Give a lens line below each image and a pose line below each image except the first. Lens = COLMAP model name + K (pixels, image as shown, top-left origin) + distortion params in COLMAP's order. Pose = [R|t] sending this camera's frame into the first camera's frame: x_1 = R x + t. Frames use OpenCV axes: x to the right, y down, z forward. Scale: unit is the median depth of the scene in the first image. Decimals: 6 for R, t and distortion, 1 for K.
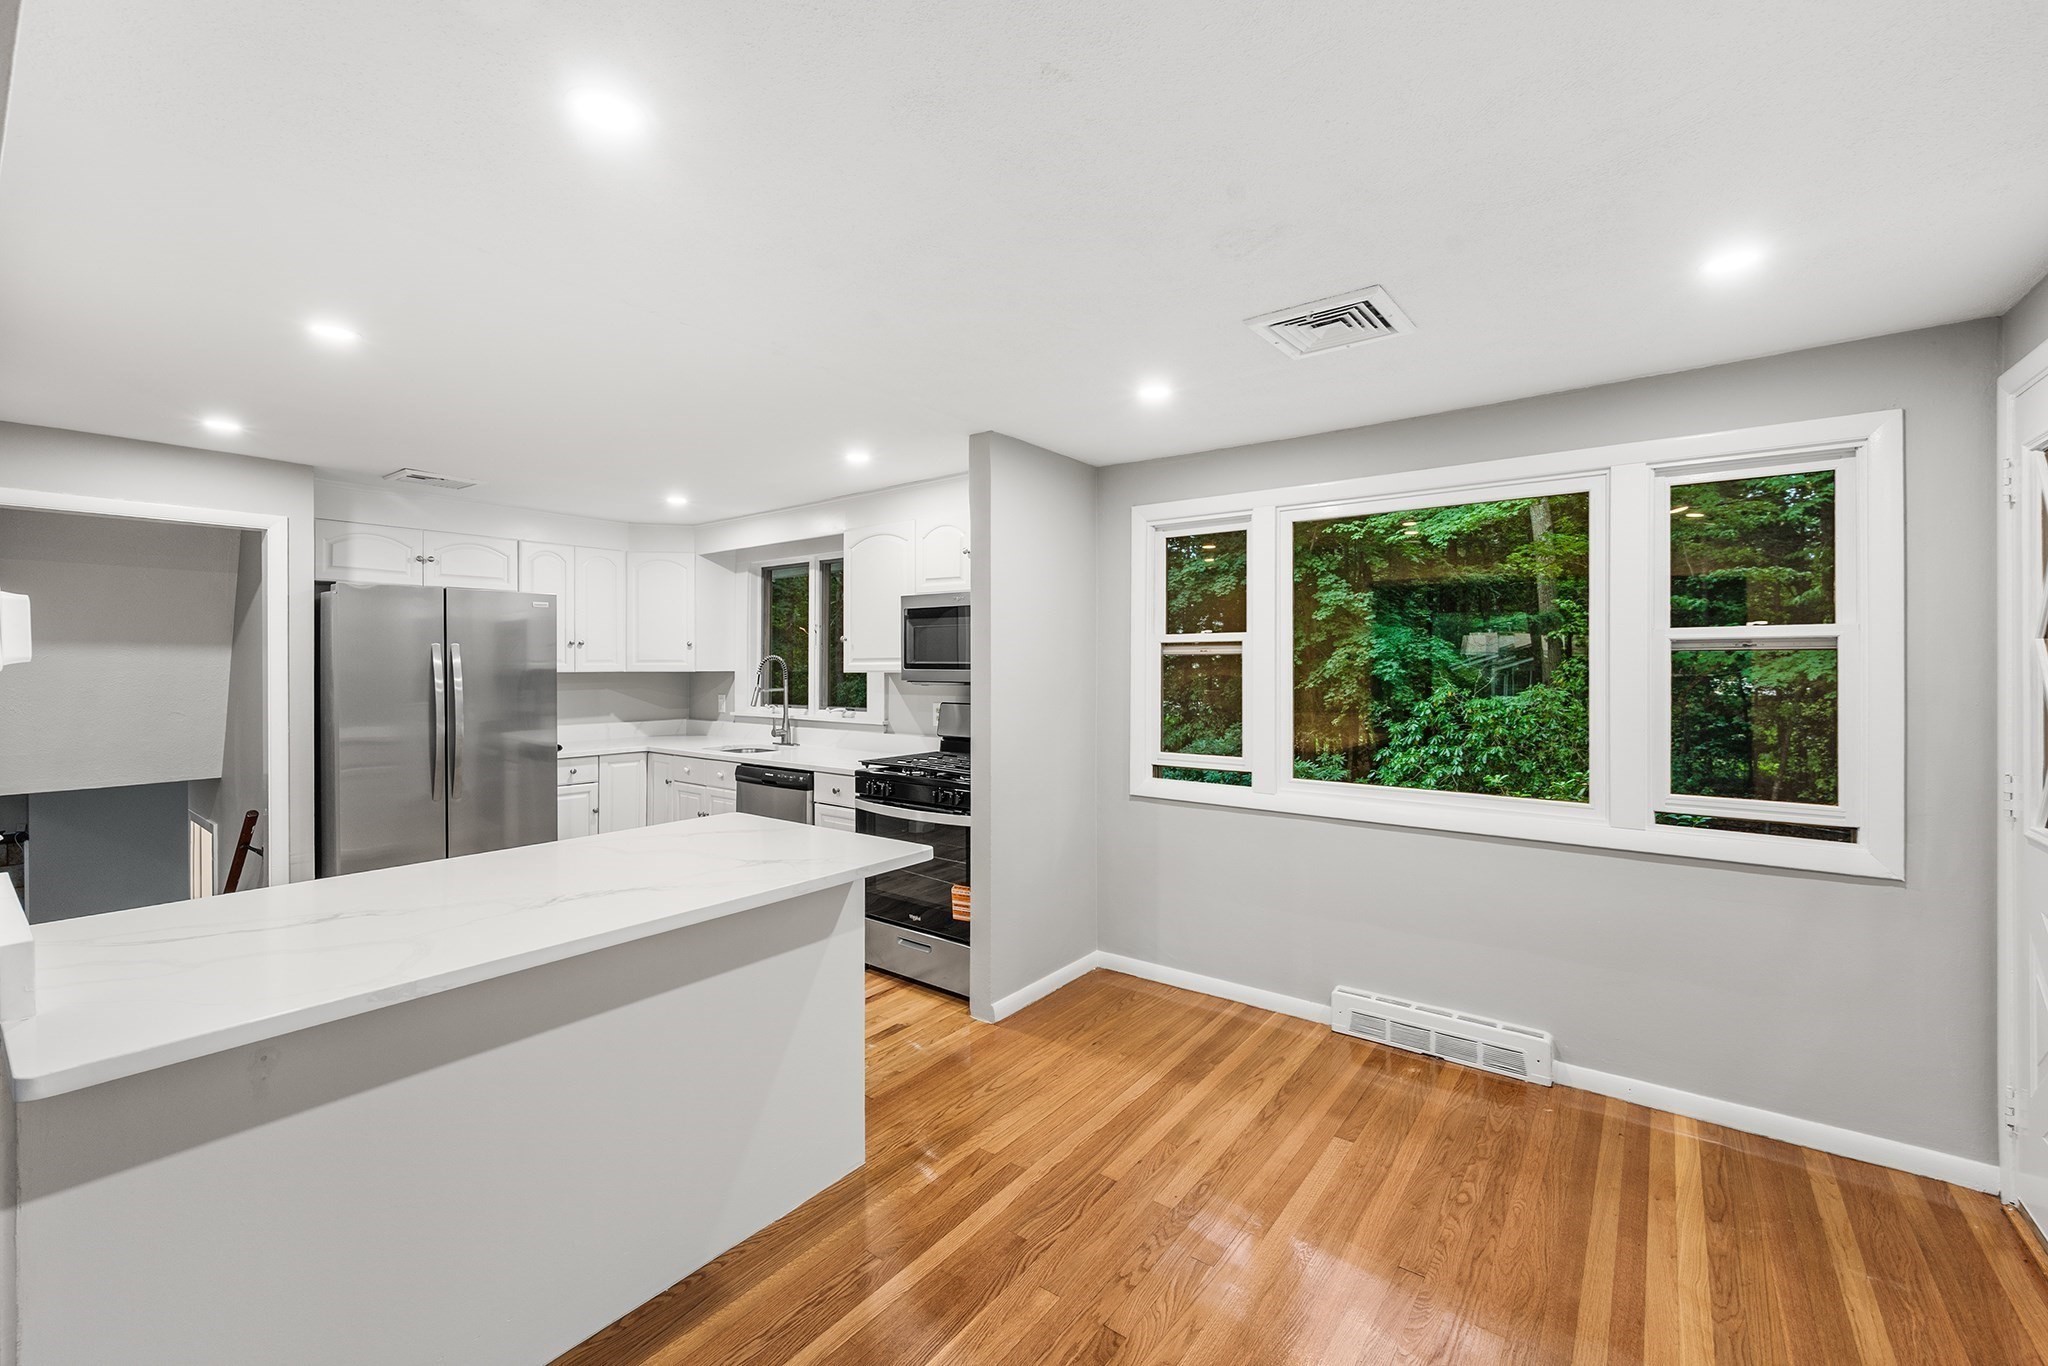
lens RADIAL K [[831.4, 0, 1036.4], [0, 831.4, 662.0], [0, 0, 1]] dist [0.000474, -0.000063]
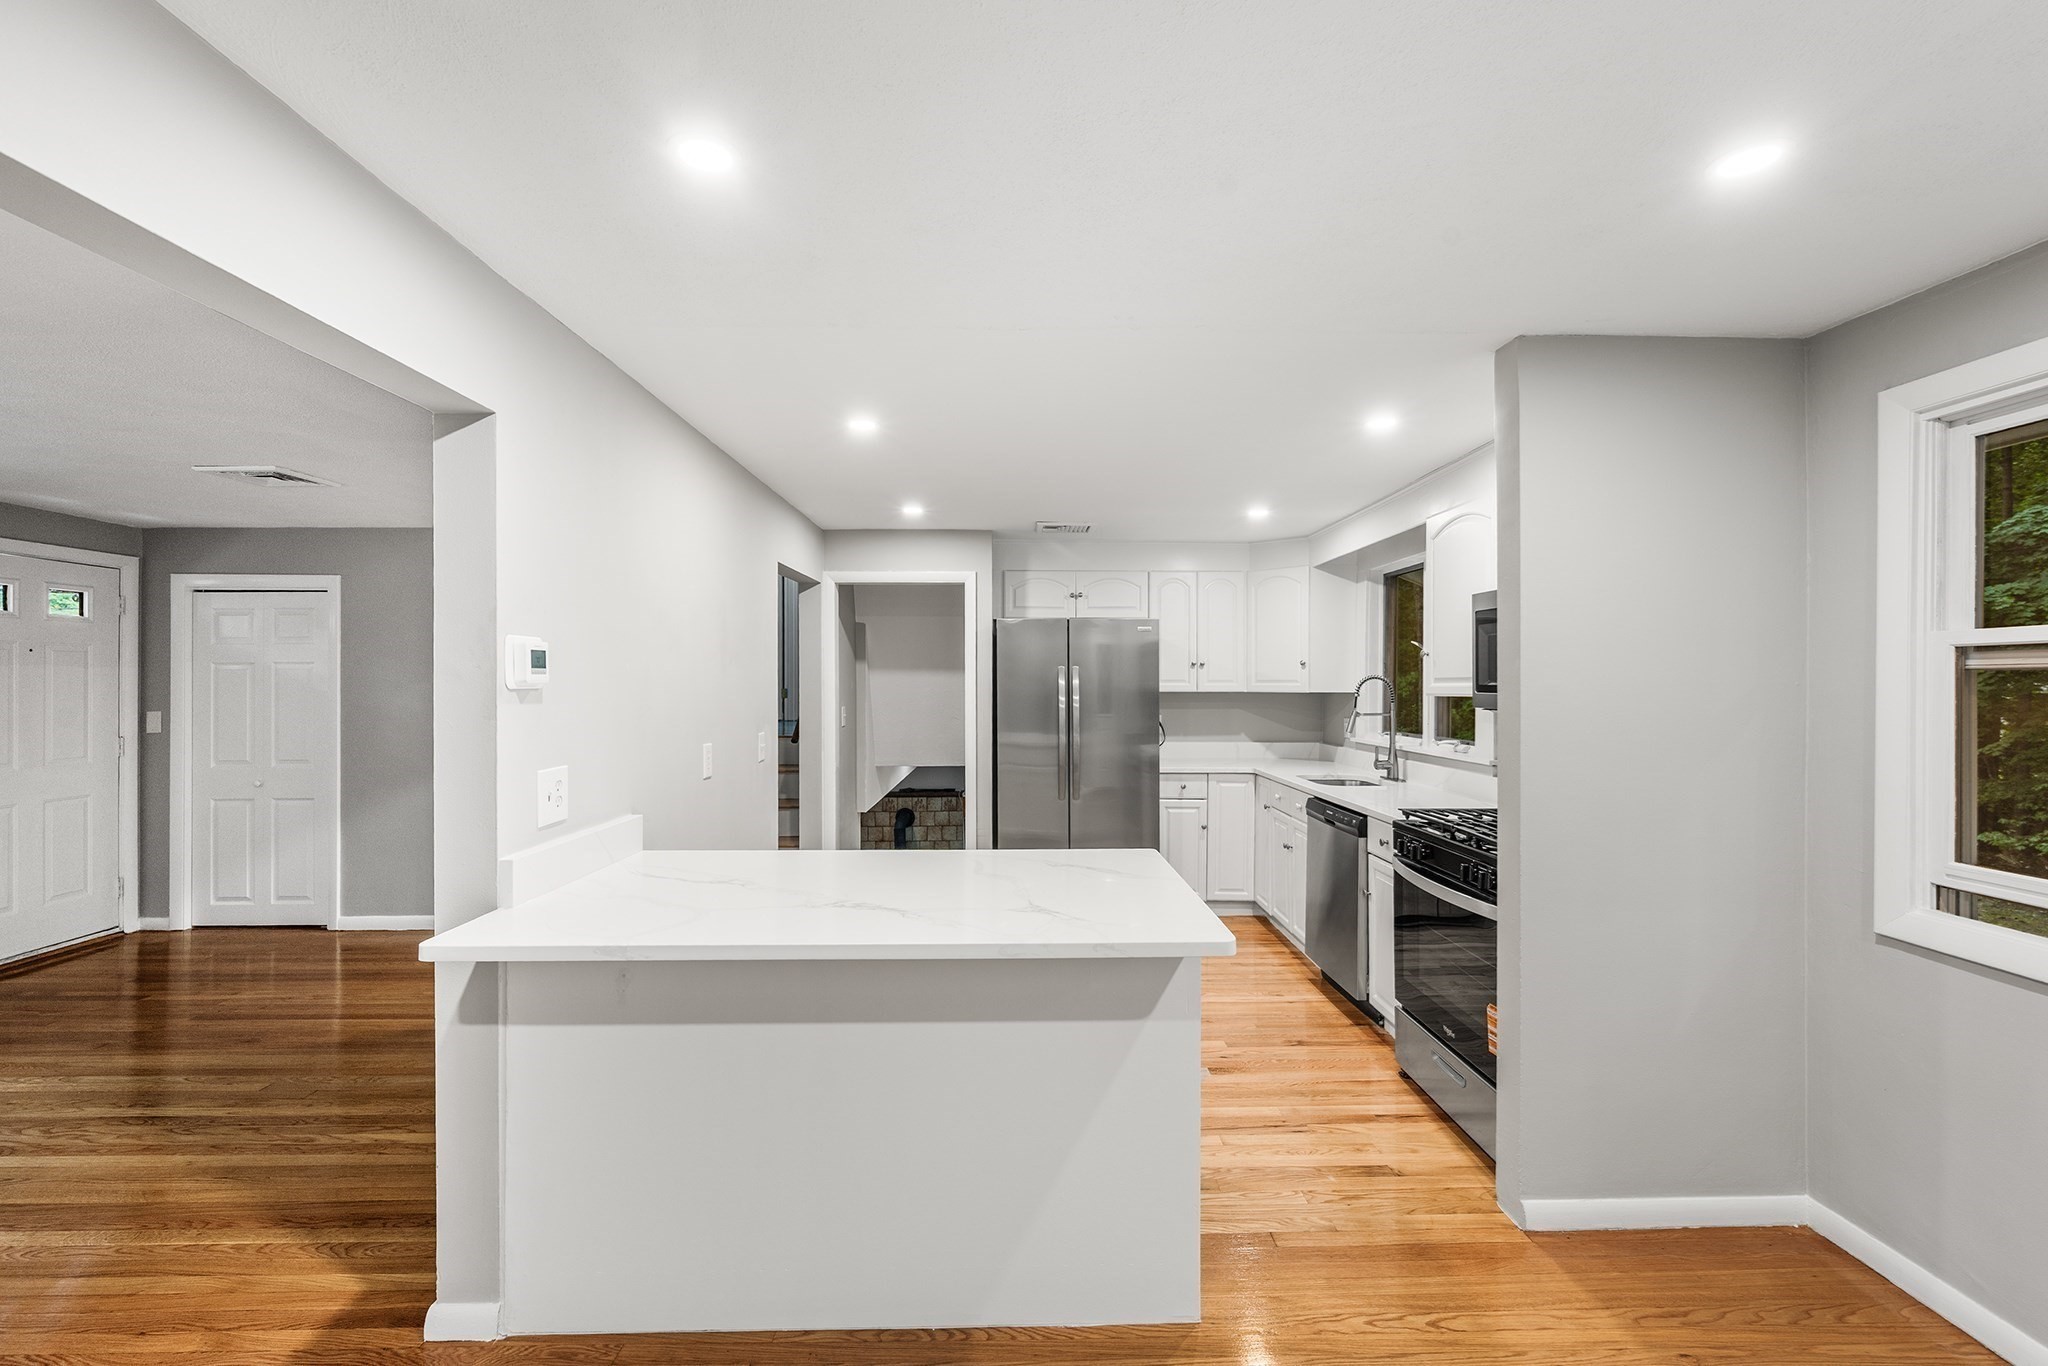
lens RADIAL K [[845.1, 0, 1032.8], [0, 845.1, 679.4], [0, 0, 1]] dist [-0.000120, -0.000179]
pose [[0.620213, -0.001566, -0.784432, 0.202767], [-0.000559, 0.999997, -0.002439, -0.001017], [0.784433, 0.001951, 0.620211, 0.239698]]
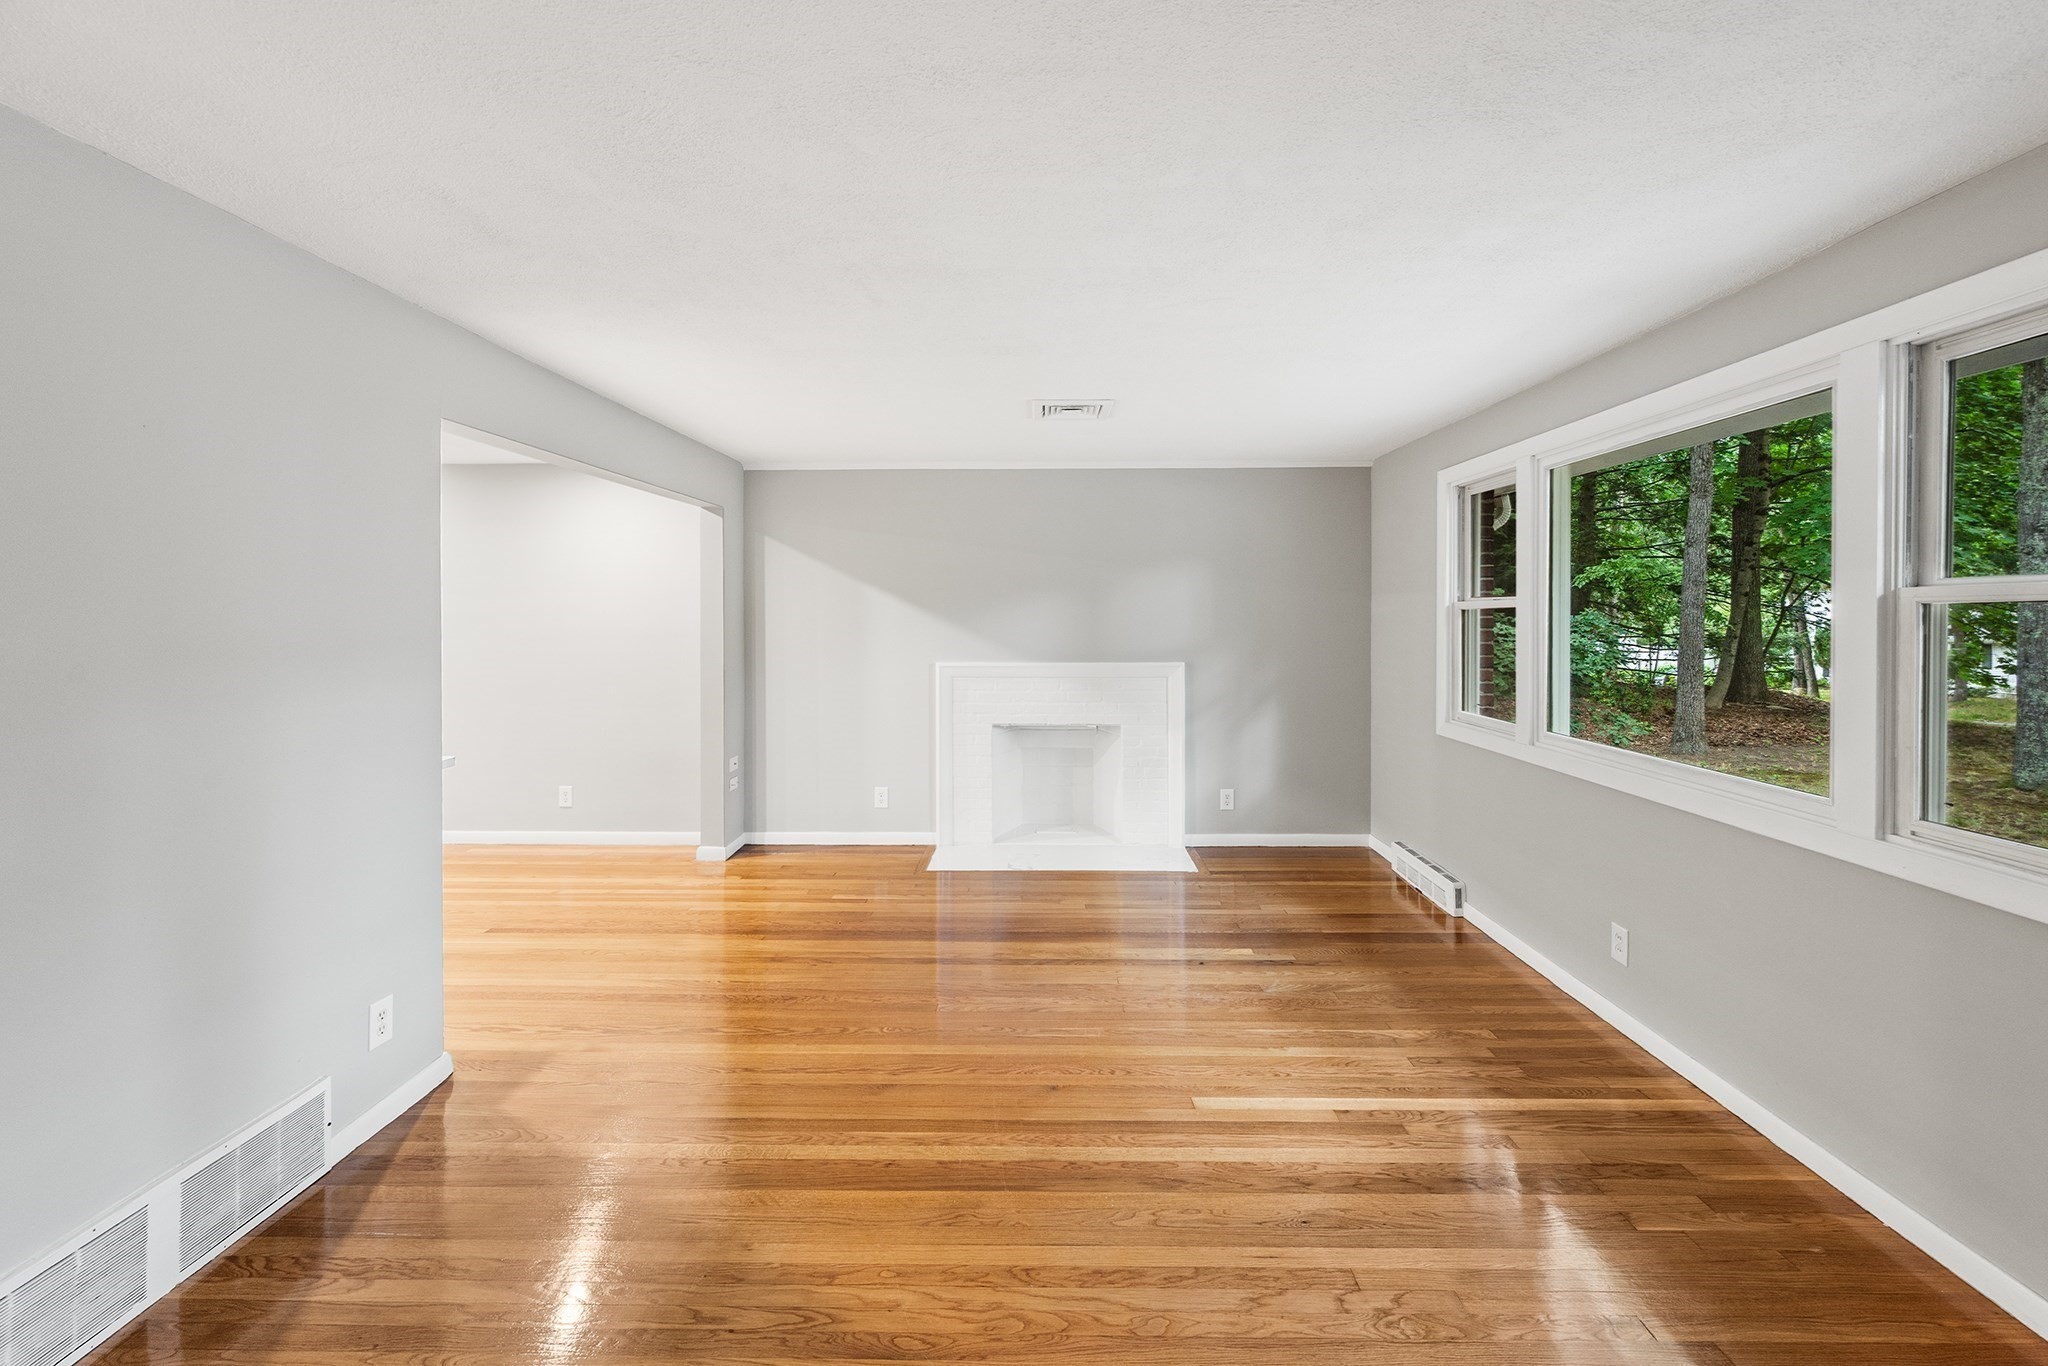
lens RADIAL K [[840.6, 0, 1034.3], [0, 840.6, 617.2], [0, 0, 1]] dist [0.000909, 0.000006]
pose [[-0.588307, -0.002585, 0.808633, -1.234266], [0.001707, 0.999989, 0.004439, 0.003563], [-0.808636, 0.003992, -0.588296, 0.286625]]
